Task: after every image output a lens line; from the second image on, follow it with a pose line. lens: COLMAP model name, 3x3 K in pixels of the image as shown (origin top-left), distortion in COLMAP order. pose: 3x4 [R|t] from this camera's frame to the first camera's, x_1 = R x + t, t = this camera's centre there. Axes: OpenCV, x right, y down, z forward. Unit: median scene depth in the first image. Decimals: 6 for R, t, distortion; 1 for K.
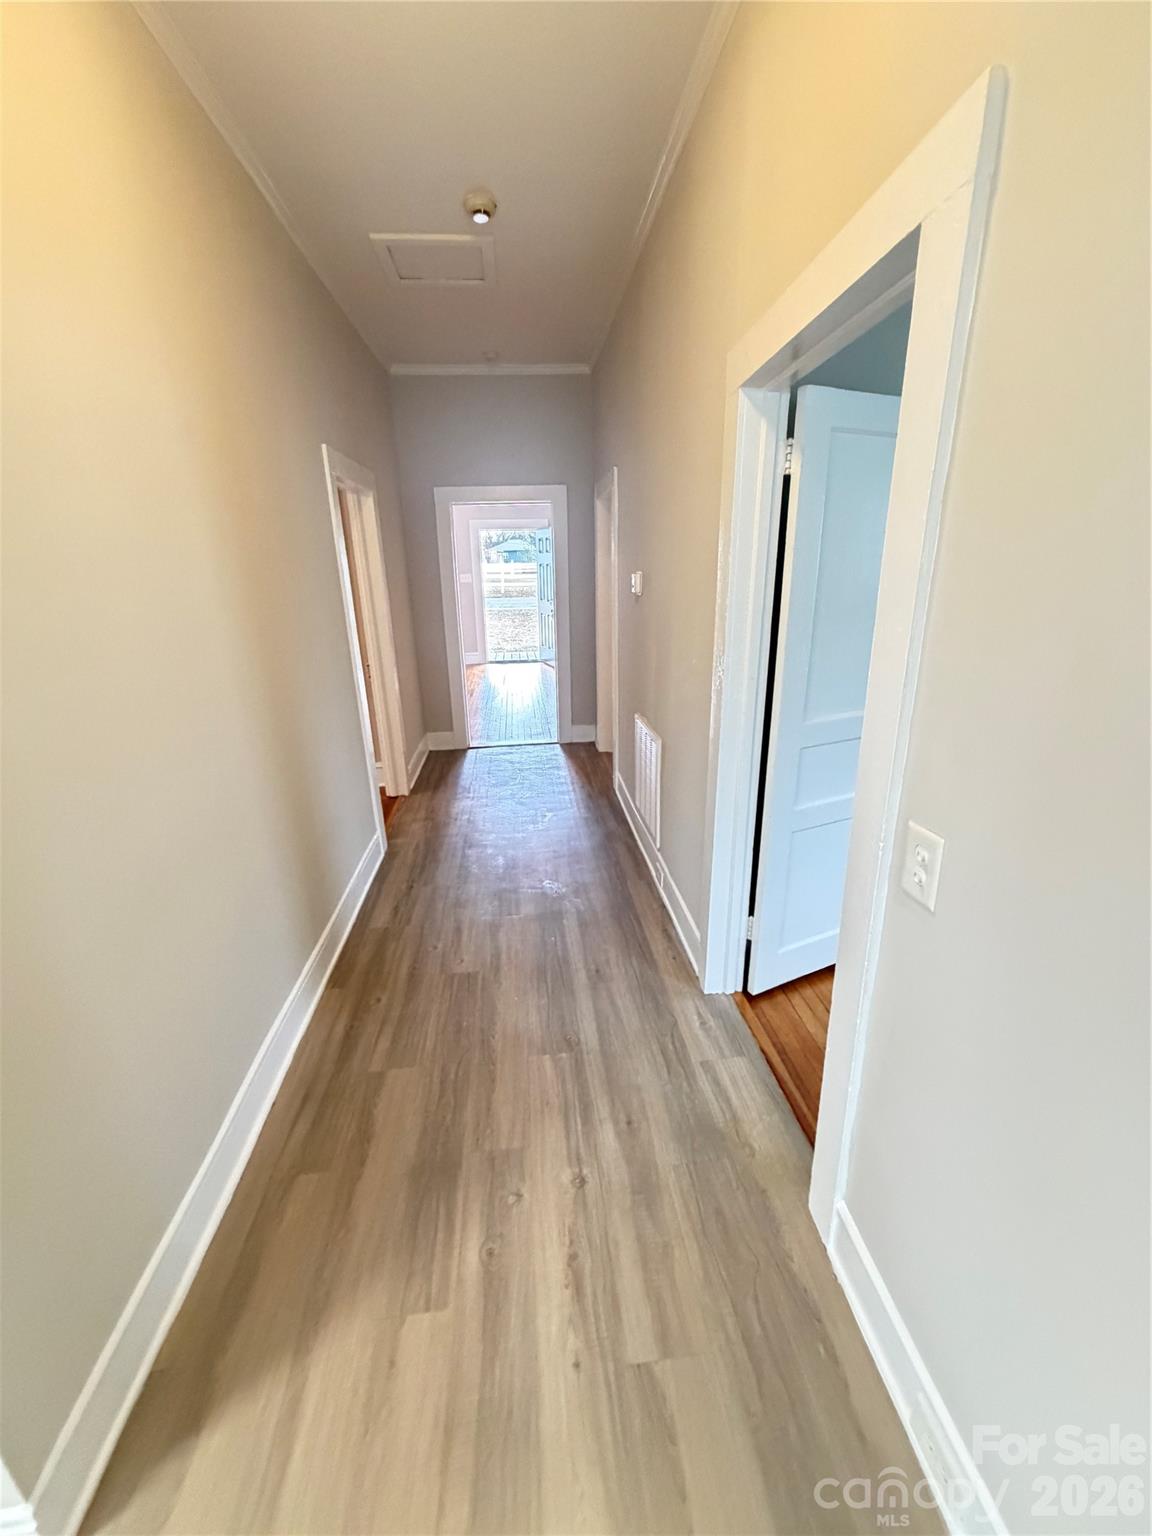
lens RADIAL K [[611.2, 0, 582.5], [0, 611.2, 765.5], [0, 0, 1]] dist [-0.001772, 0.000129]
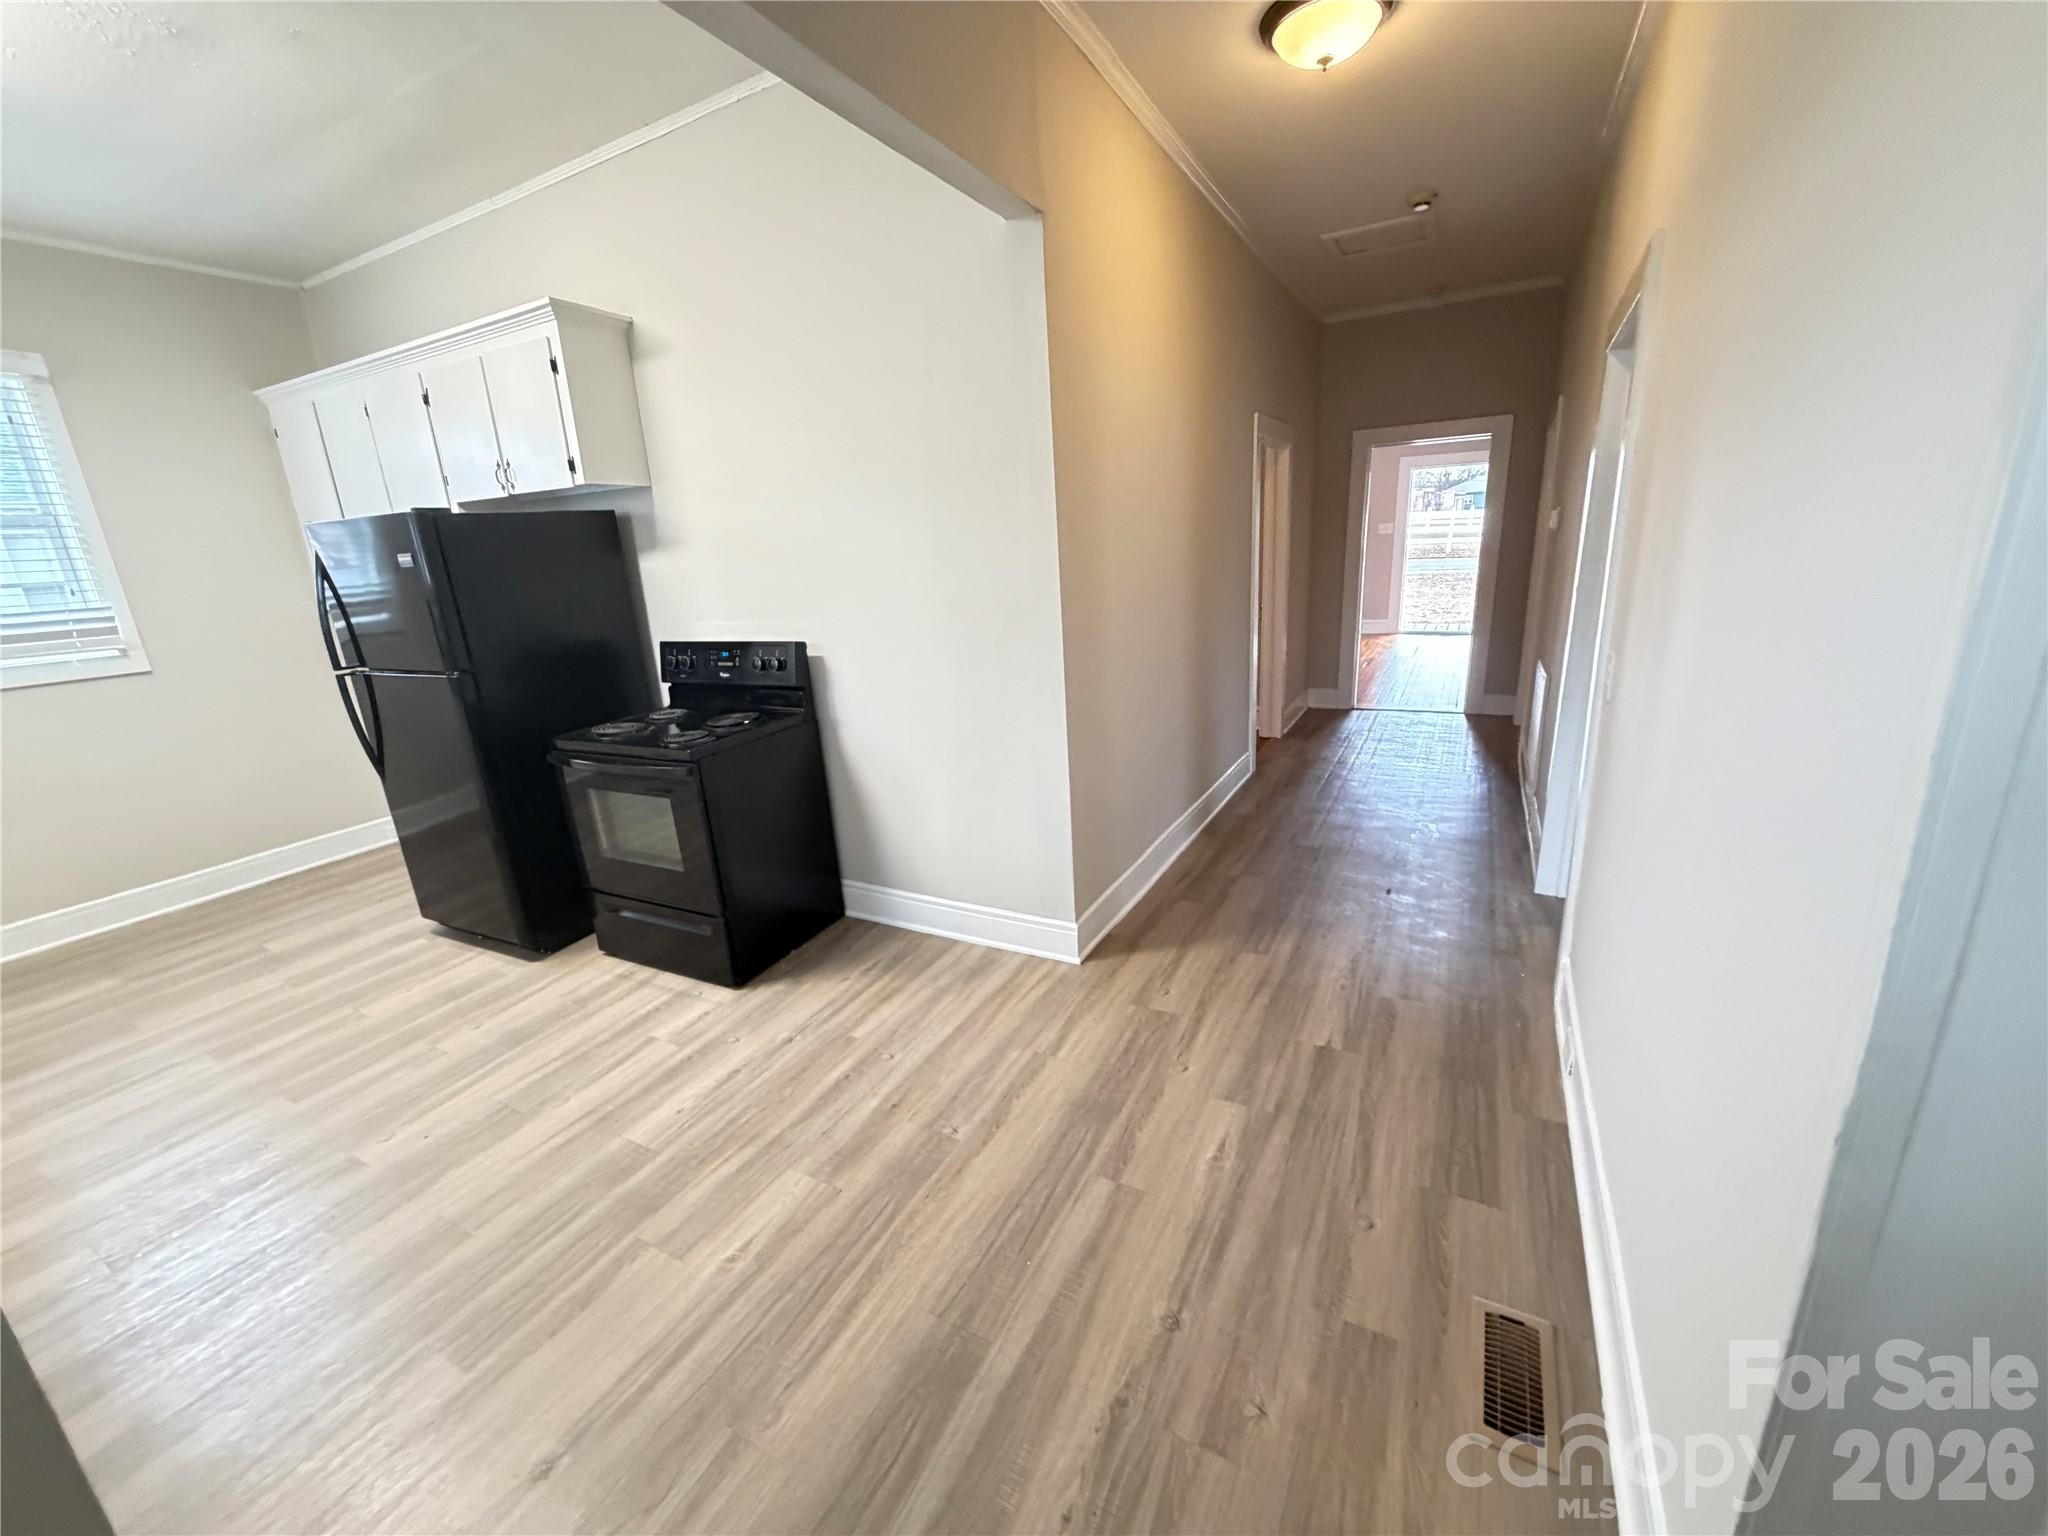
lens RADIAL K [[815.0, 0, 1015.3], [0, 815.0, 768.6], [0, 0, 1]] dist [-0.001772, 0.000129]
pose [[0.821263, 0.129923, -0.555560, 0.145020], [-0.141944, 0.989639, 0.021607, 0.171099], [0.552611, 0.061114, 0.831196, -0.475510]]
